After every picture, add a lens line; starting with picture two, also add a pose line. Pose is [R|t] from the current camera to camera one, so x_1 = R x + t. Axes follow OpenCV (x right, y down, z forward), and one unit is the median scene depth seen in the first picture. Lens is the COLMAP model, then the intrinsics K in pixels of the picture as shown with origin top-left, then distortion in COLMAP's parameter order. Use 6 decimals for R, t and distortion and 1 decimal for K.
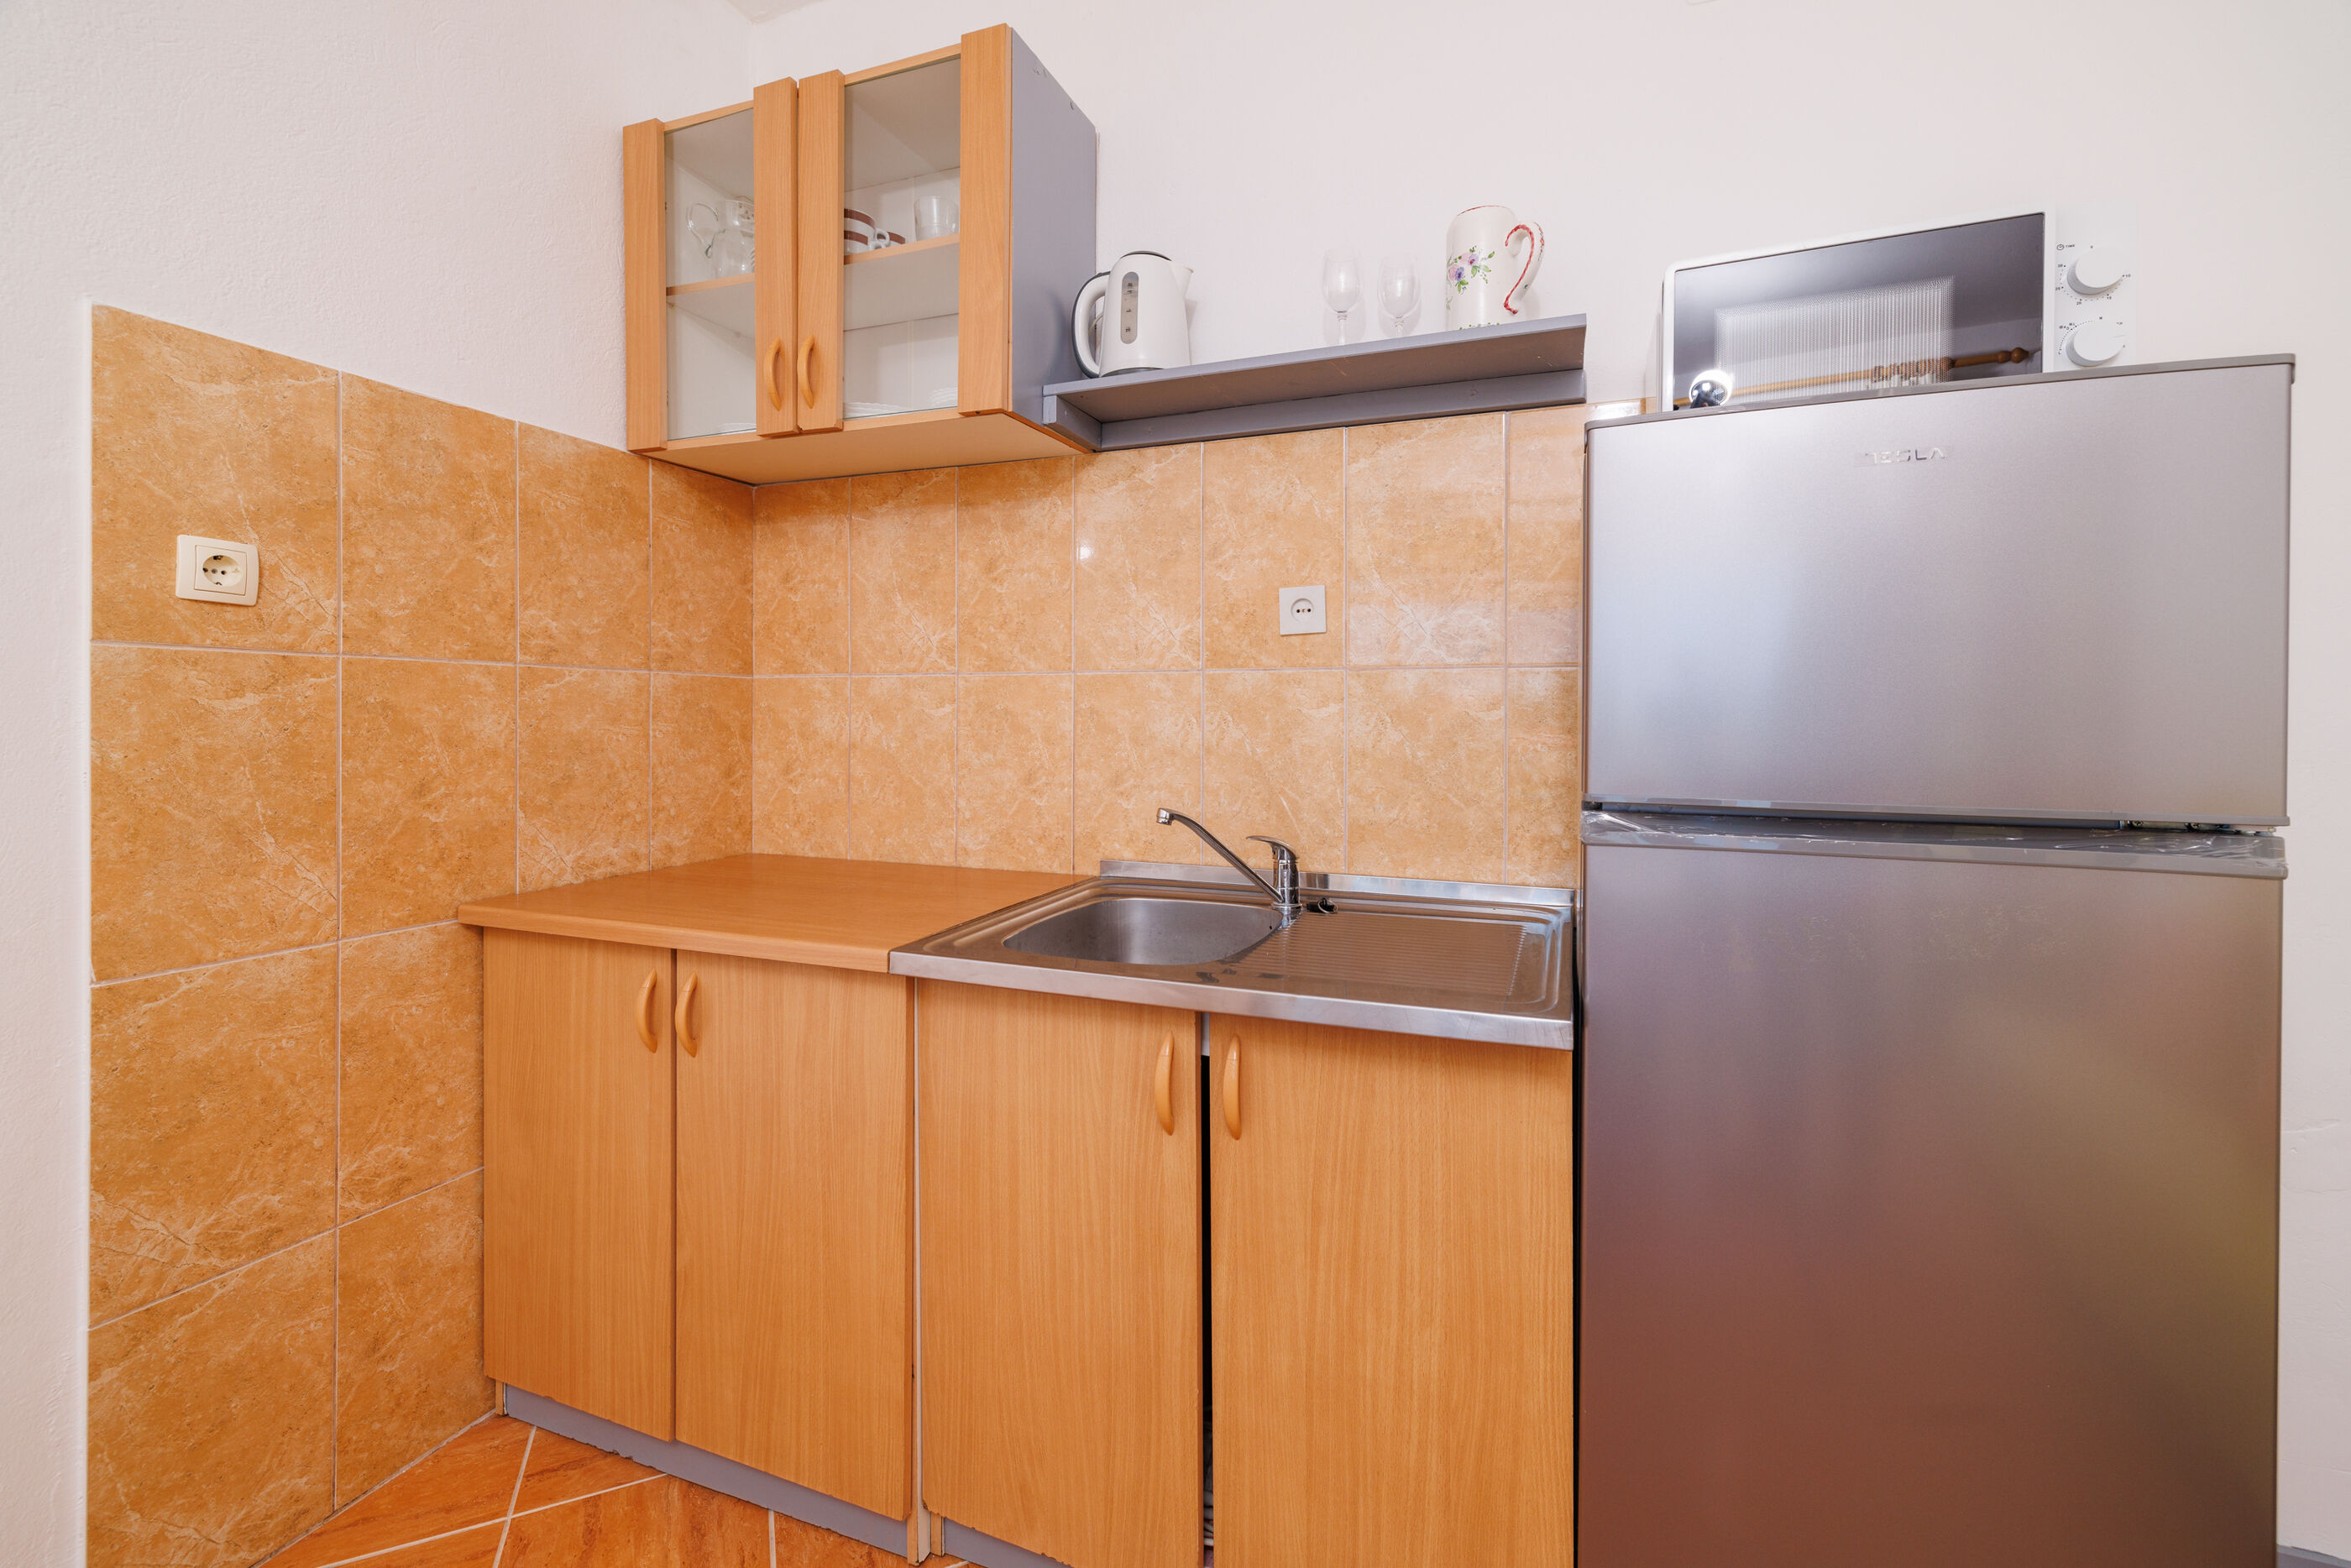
lens RADIAL K [[1005.5, 0, 1184.2], [0, 1005.5, 720.1], [0, 0, 1]] dist [-0.000047, -0.001300]
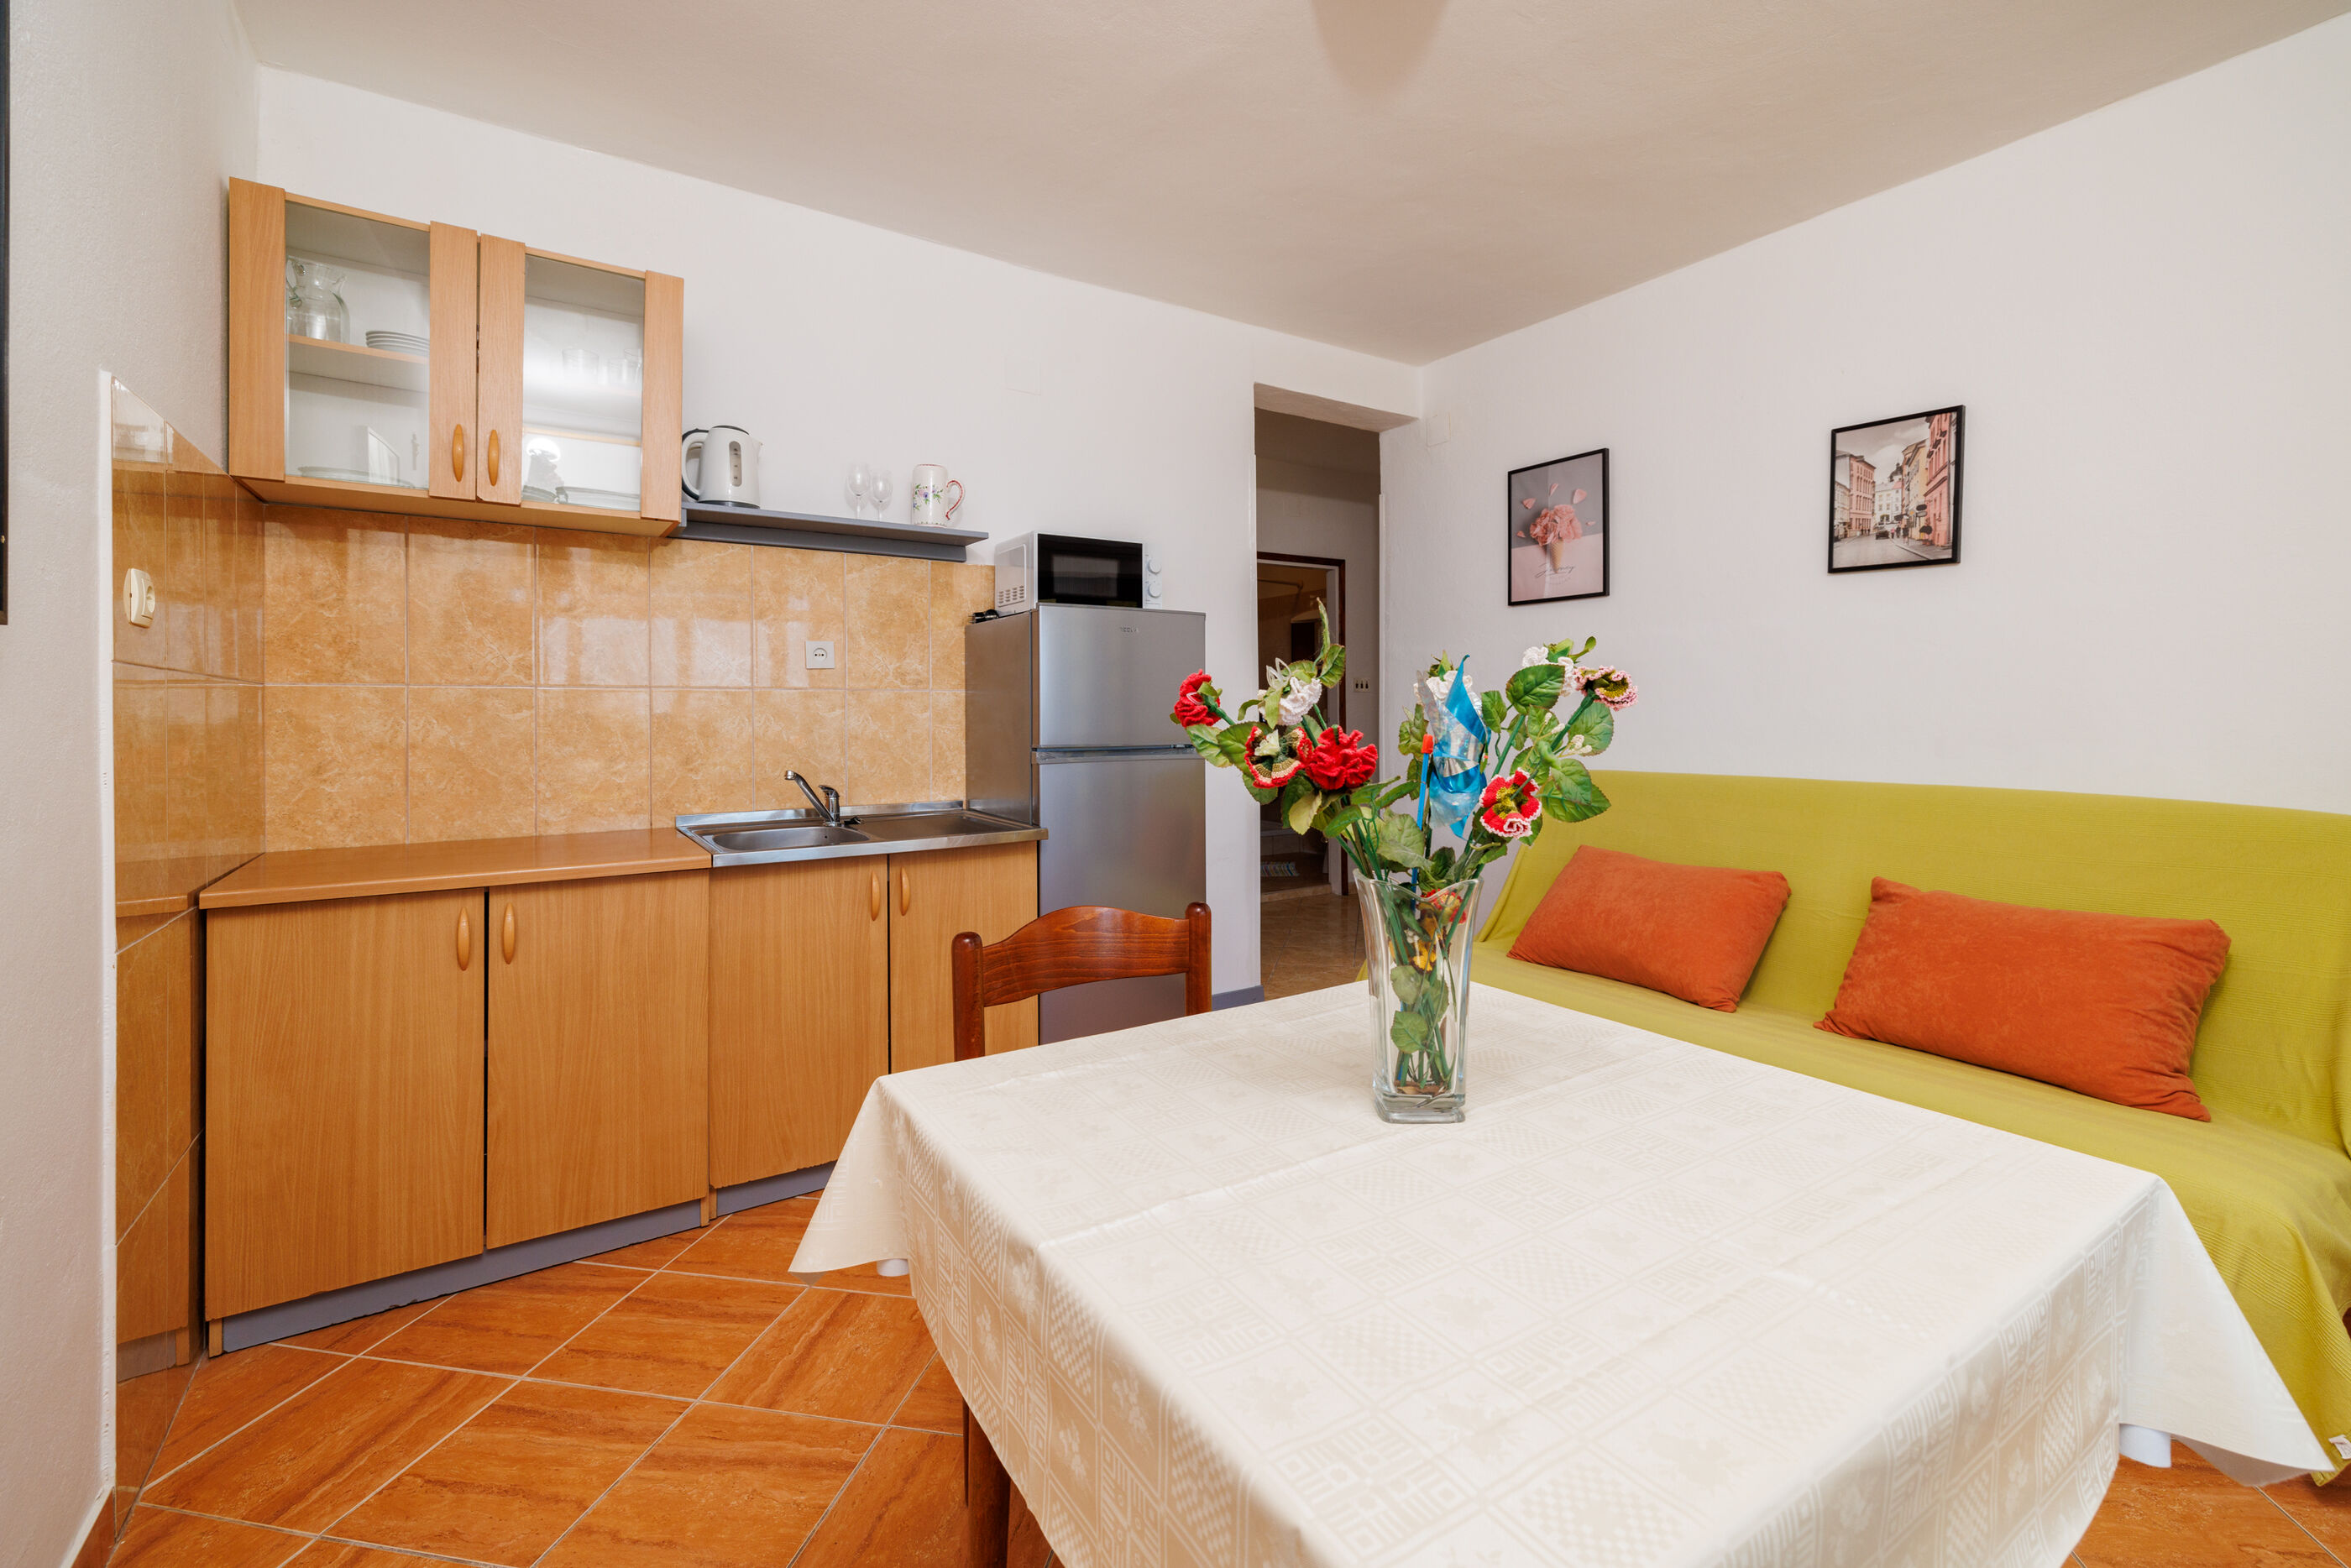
lens RADIAL K [[1005.5, 0, 1191.9], [0, 1005.5, 713.7], [0, 0, 1]] dist [-0.000047, -0.001300]
pose [[0.569865, -0.006806, 0.821710, -0.922778], [0.010334, 0.999946, 0.001115, -0.004383], [-0.821673, 0.007856, 0.569904, -0.491348]]
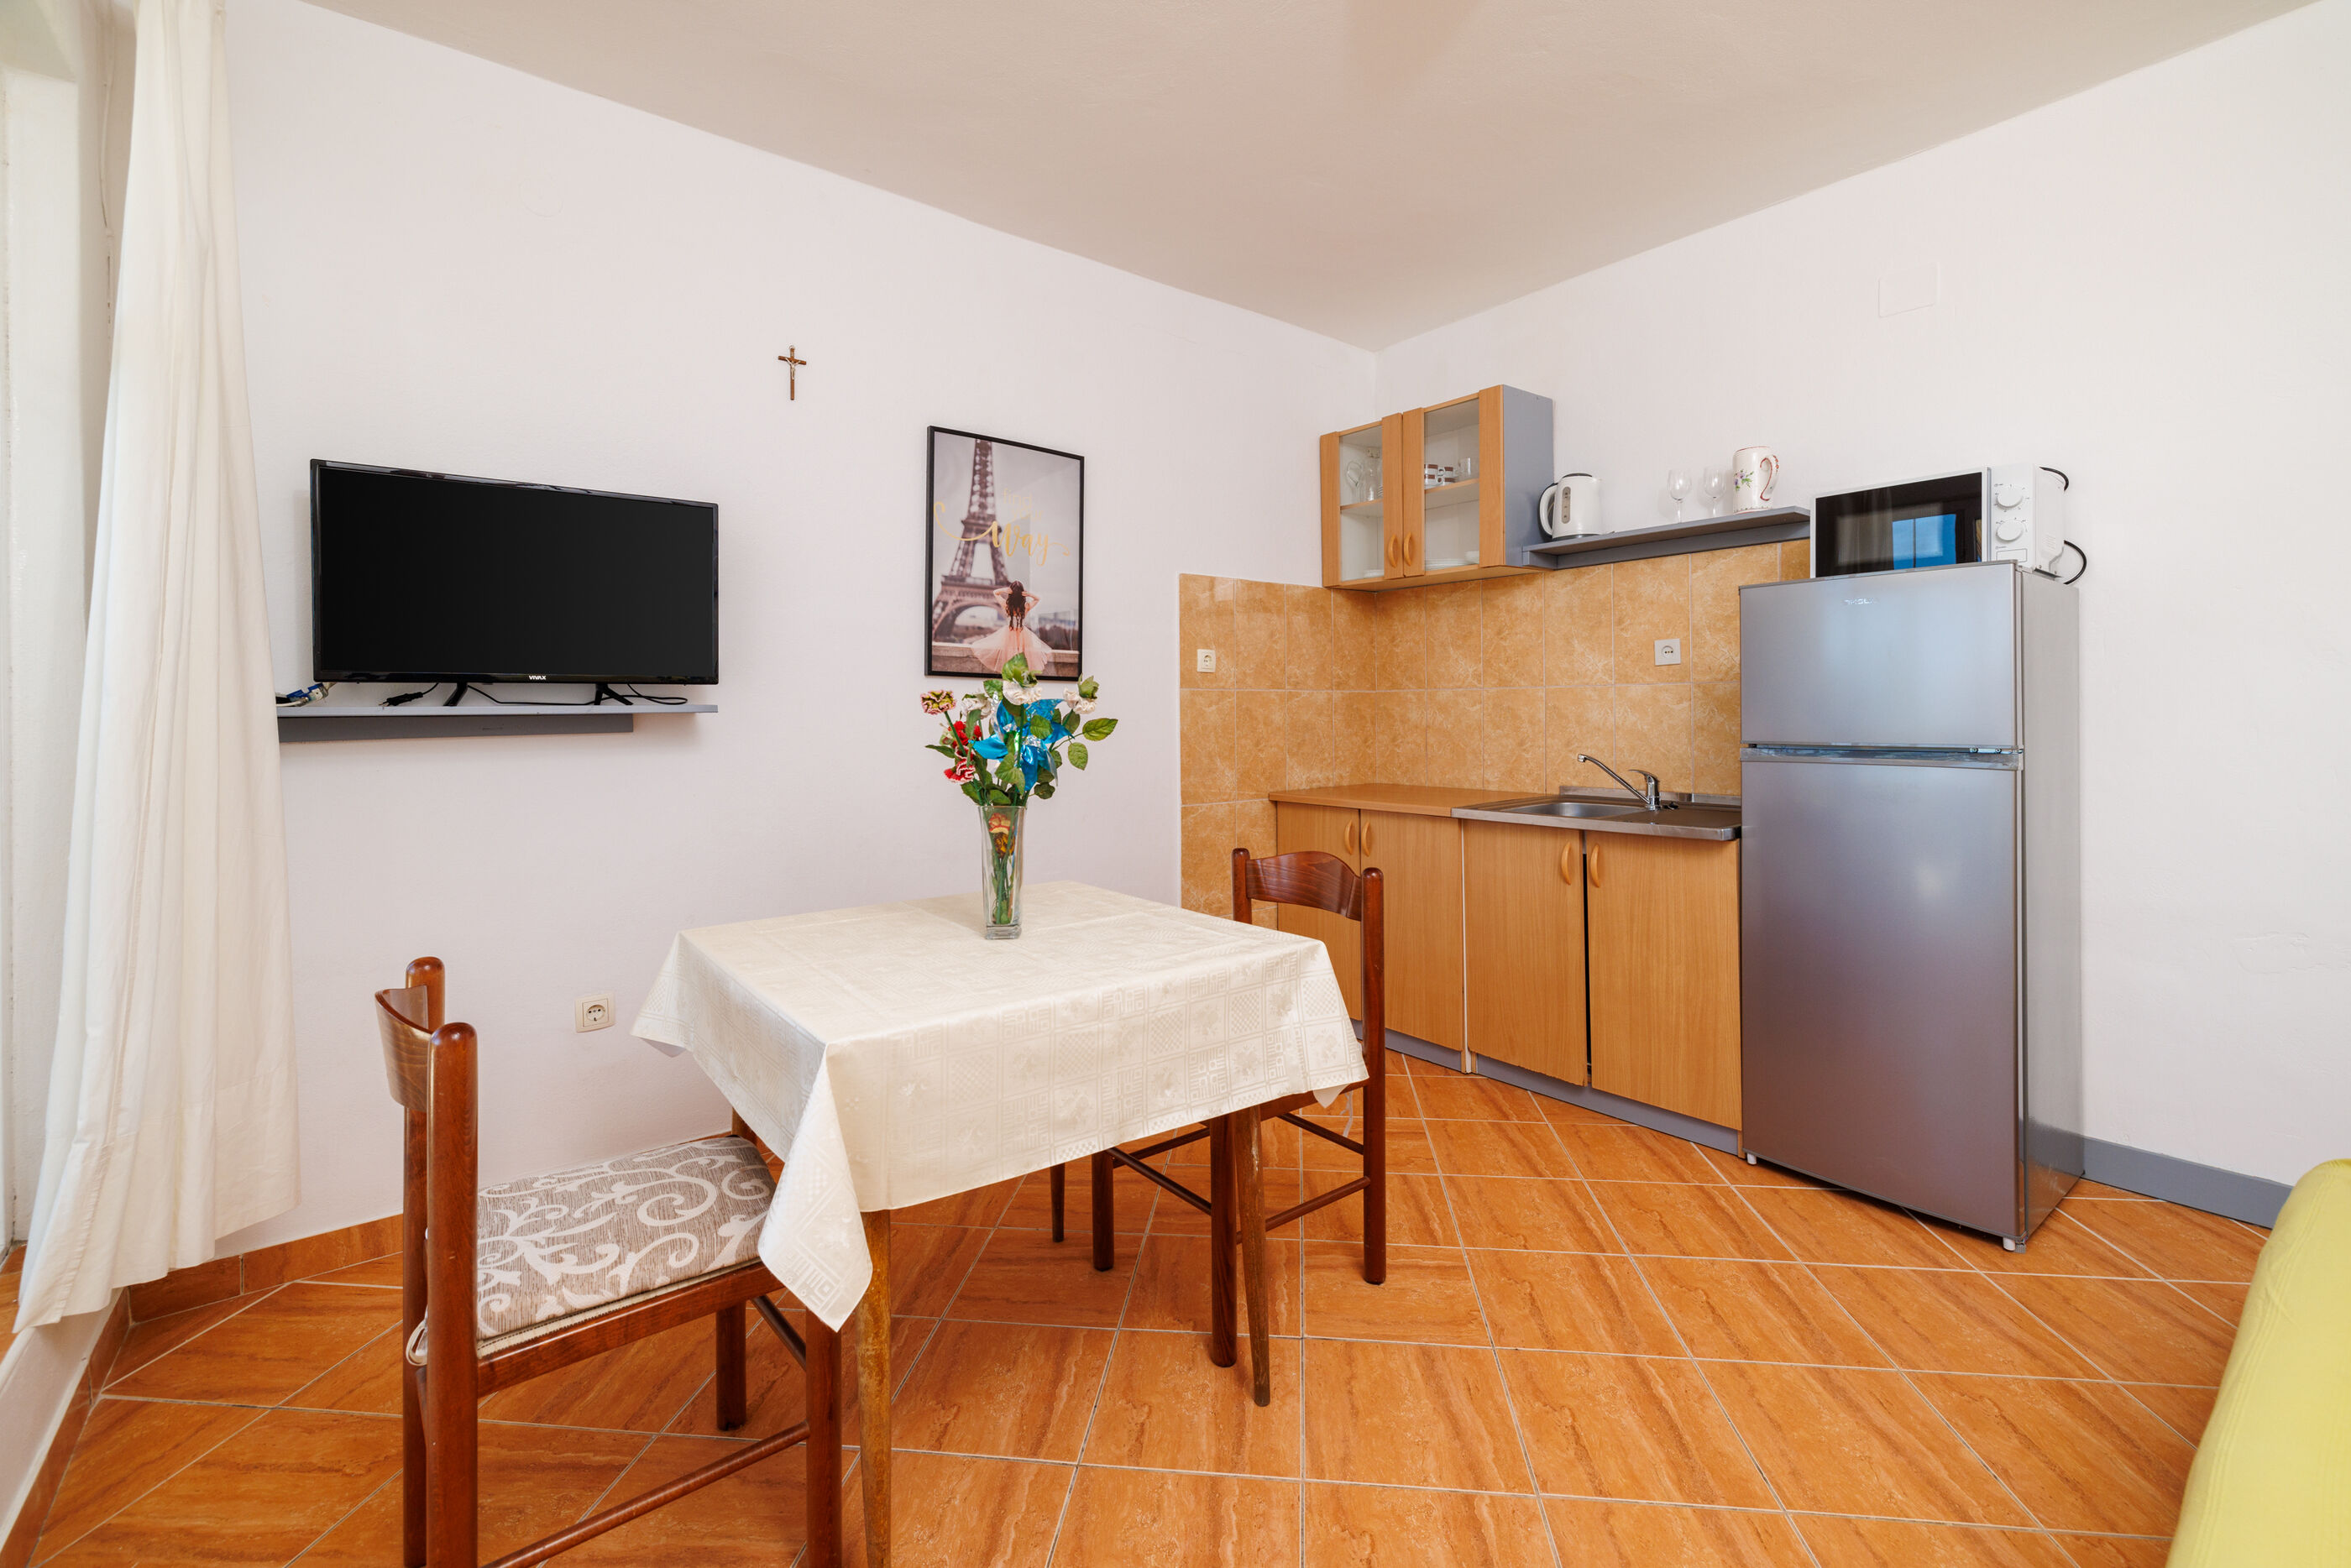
lens RADIAL K [[1005.5, 0, 1188.5], [0, 1005.5, 710.3], [0, 0, 1]] dist [-0.000047, -0.001300]
pose [[0.865551, -0.010922, -0.500701, 0.279528], [0.008734, 0.999939, -0.006713, 0.003683], [0.500744, 0.001437, 0.865594, -1.056351]]
